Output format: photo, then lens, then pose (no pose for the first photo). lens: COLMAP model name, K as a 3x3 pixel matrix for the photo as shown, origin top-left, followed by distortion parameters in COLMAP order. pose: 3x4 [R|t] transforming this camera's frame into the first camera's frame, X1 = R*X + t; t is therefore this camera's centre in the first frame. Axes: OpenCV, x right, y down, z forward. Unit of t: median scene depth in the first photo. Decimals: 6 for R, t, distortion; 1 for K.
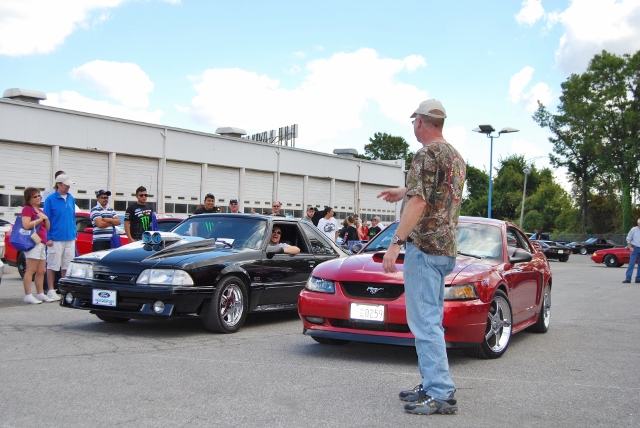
lens RADIAL K [[867.7, 0, 320.2], [0, 867.7, 215.8], [0, 0, 1]] dist [-0.045481, 0.000000]
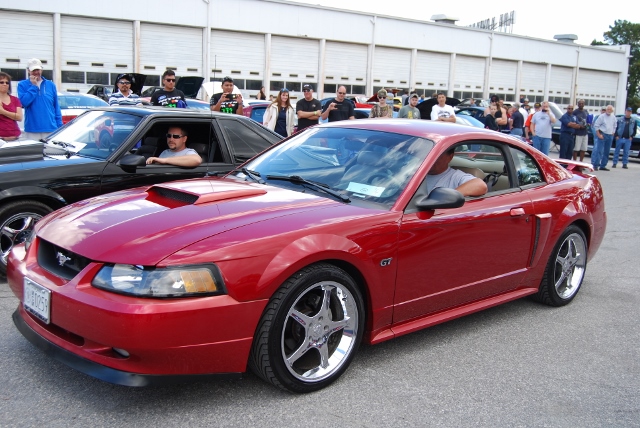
lens RADIAL K [[722.1, 0, 322.5], [0, 722.1, 211.9], [0, 0, 1]] dist [-0.057861, 0.000000]
pose [[0.941695, 0.063678, -0.330388, 0.068810], [-0.010453, 0.986991, 0.160435, -0.003631], [0.336306, -0.147628, 0.930110, 0.118414]]
